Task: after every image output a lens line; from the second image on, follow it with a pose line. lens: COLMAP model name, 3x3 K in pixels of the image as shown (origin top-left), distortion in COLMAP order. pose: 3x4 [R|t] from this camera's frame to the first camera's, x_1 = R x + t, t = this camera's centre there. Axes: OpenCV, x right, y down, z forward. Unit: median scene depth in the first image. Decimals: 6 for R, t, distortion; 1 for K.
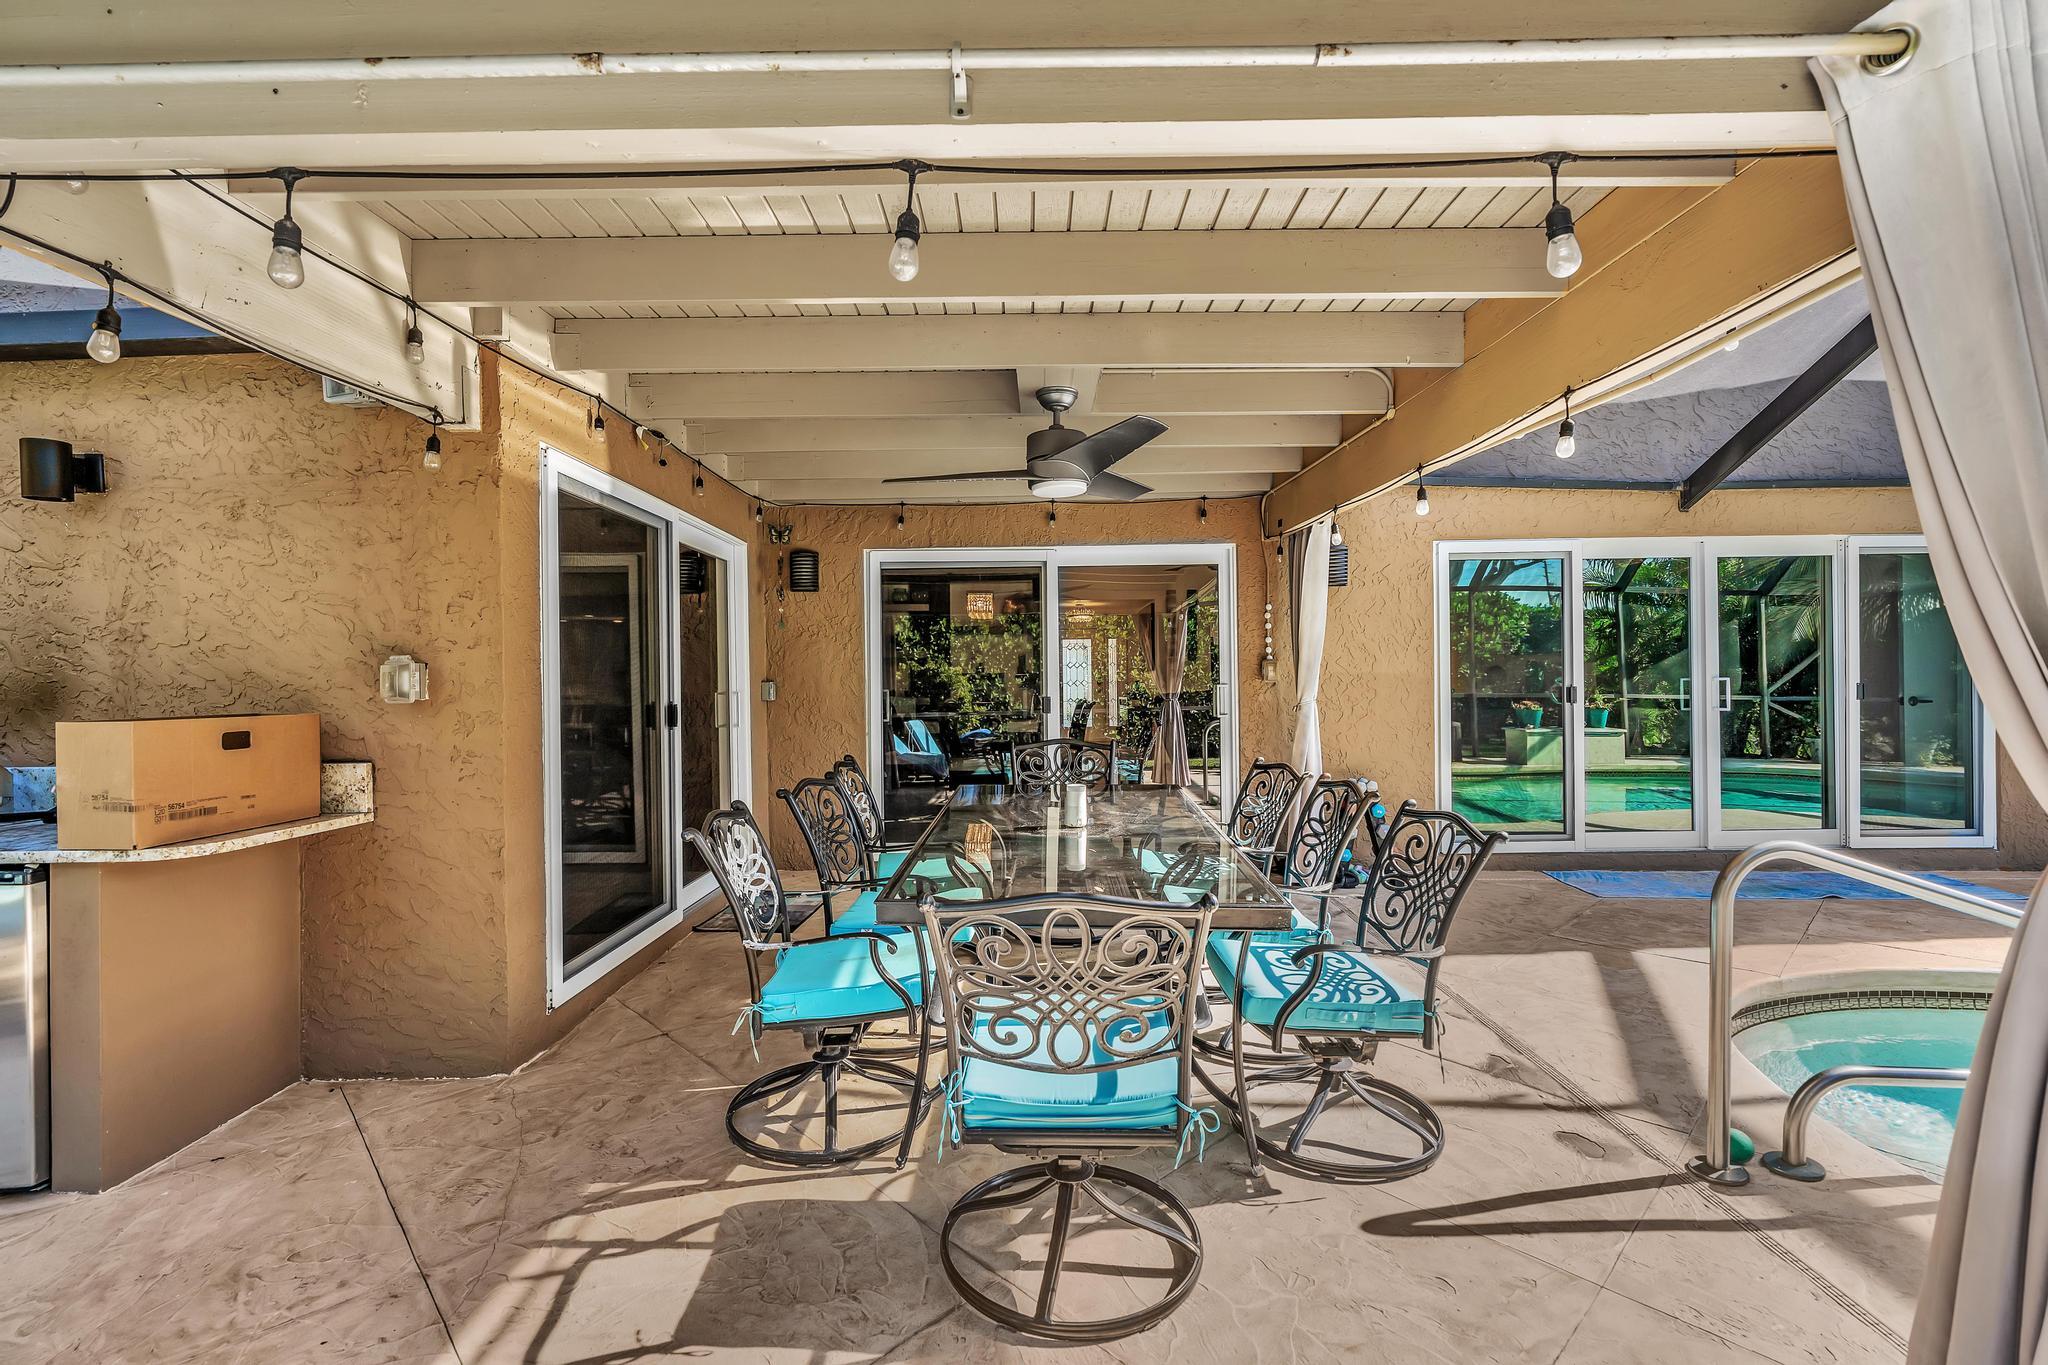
lens RADIAL K [[913.4, 0, 1019.4], [0, 913.4, 682.5], [0, 0, 1]] dist [-0.002033, 0.000908]
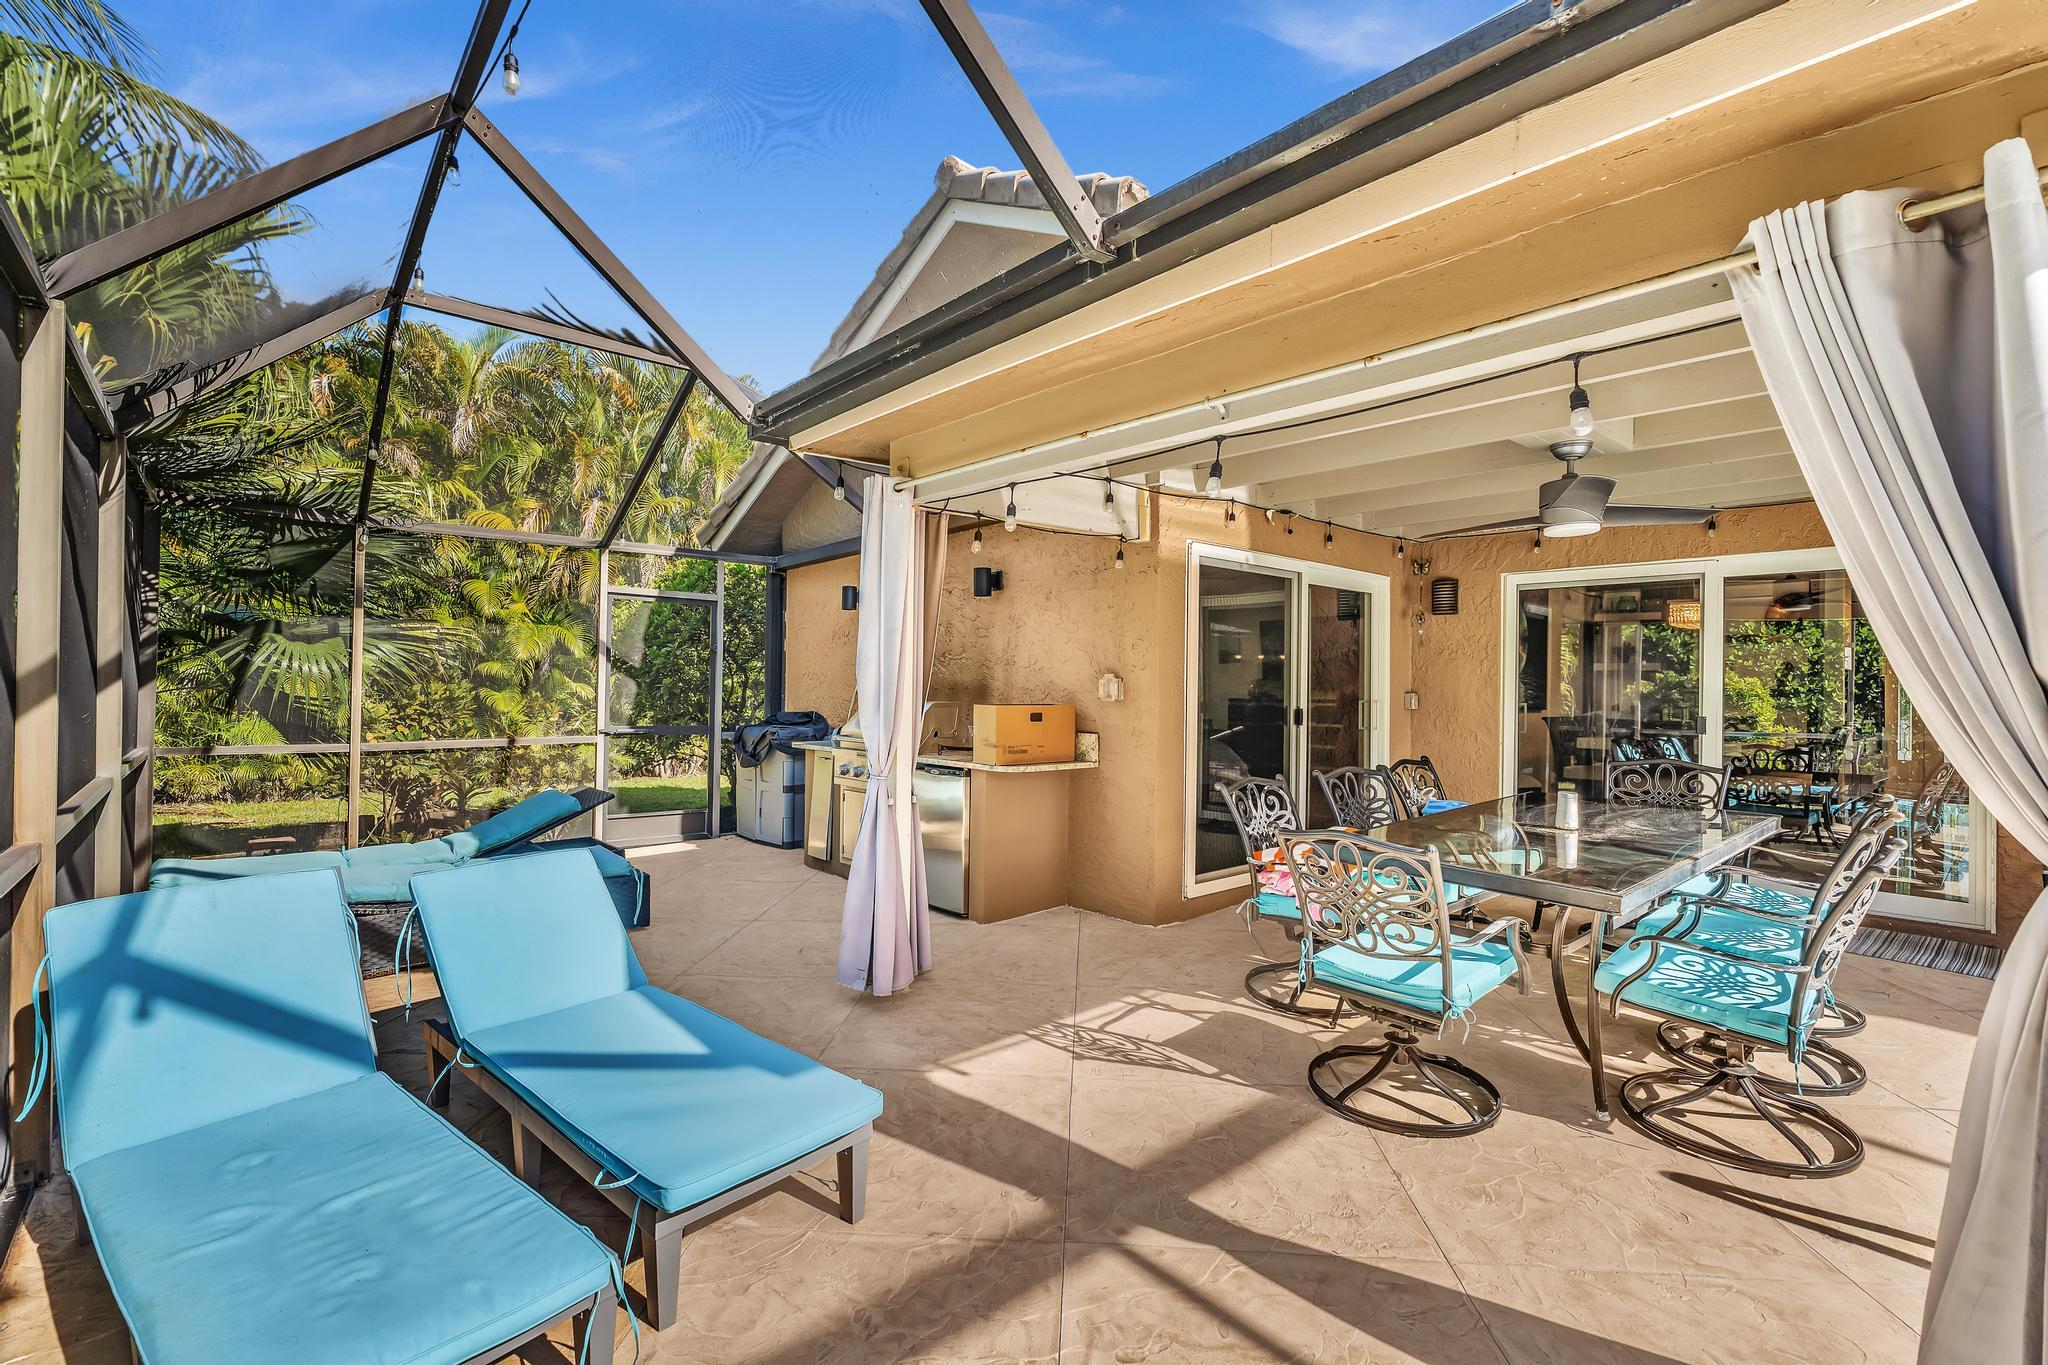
lens RADIAL K [[913.4, 0, 1016.0], [0, 913.4, 688.9], [0, 0, 1]] dist [-0.002033, 0.000908]
pose [[0.665584, 0.022699, -0.745977, 0.508680], [-0.021350, 0.999707, 0.011370, -0.016882], [0.746017, 0.008359, 0.665874, -0.302347]]
